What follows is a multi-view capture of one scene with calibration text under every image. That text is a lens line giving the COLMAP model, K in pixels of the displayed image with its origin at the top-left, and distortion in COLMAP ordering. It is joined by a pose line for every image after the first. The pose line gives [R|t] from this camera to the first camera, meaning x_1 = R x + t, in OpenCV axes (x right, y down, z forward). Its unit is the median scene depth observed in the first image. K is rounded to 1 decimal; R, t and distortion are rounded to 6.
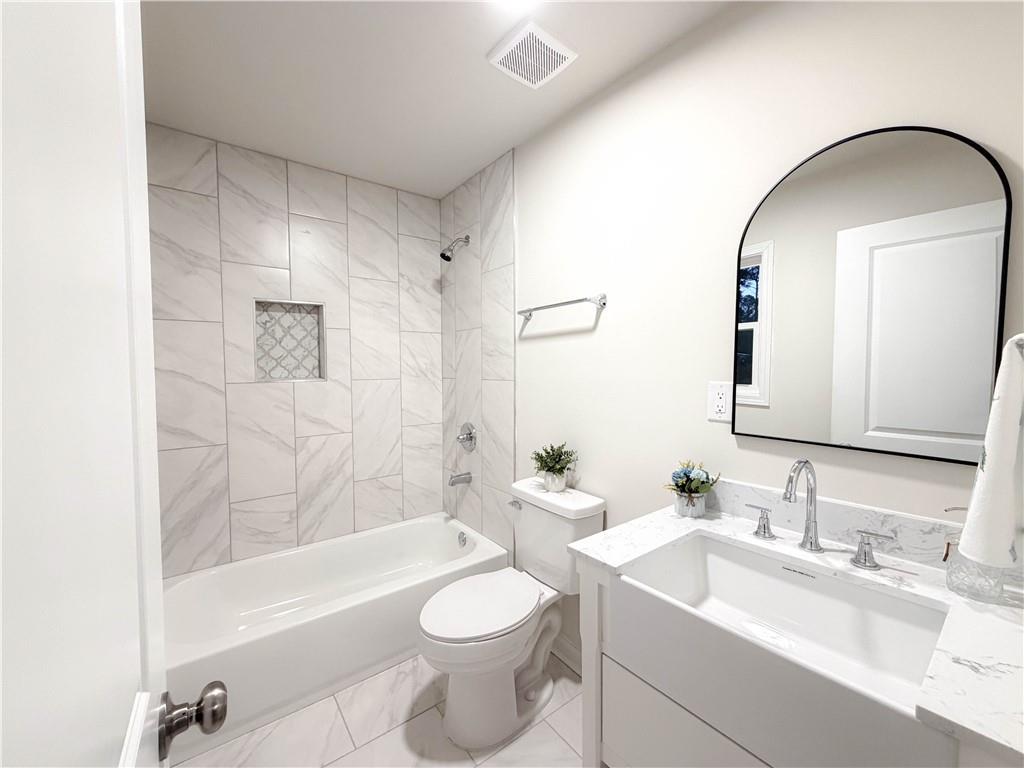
lens RADIAL K [[408.2, 0, 512.4], [0, 408.2, 384.8], [0, 0, 1]] dist [0.001049, -0.000190]
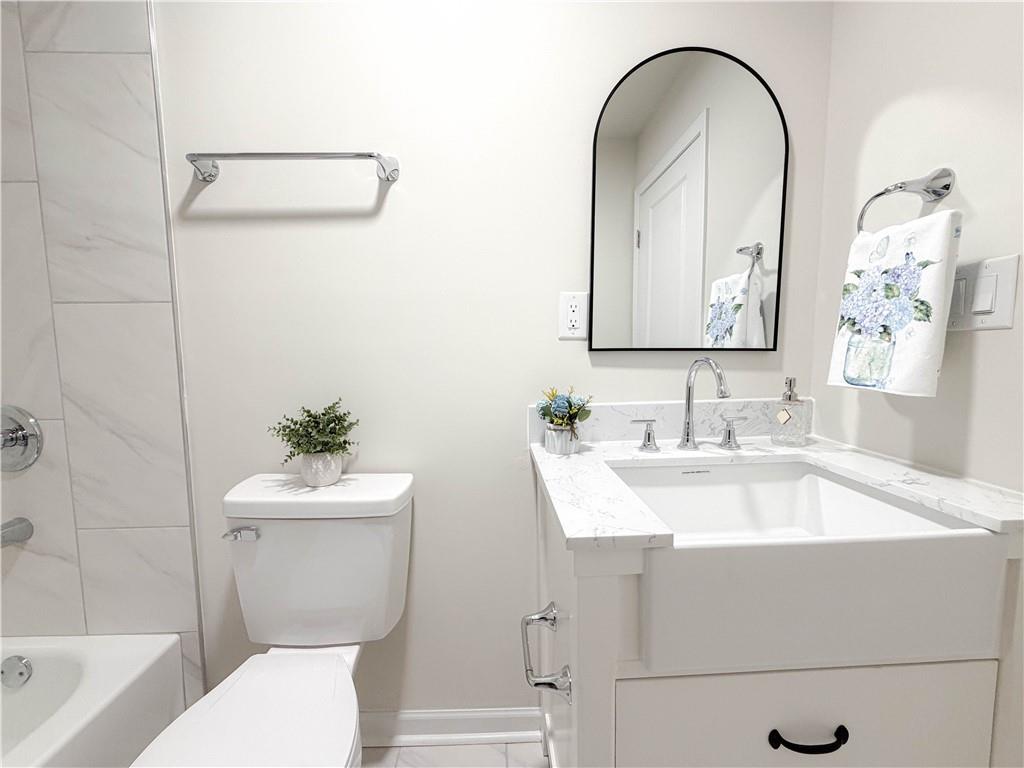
lens RADIAL K [[408.2, 0, 509.1], [0, 408.2, 386.0], [0, 0, 1]] dist [0.001049, -0.000190]
pose [[0.584977, -0.080962, 0.806999, -0.202391], [0.042587, 0.996699, 0.069123, 0.091698], [-0.809931, -0.006068, 0.586493, 0.447936]]
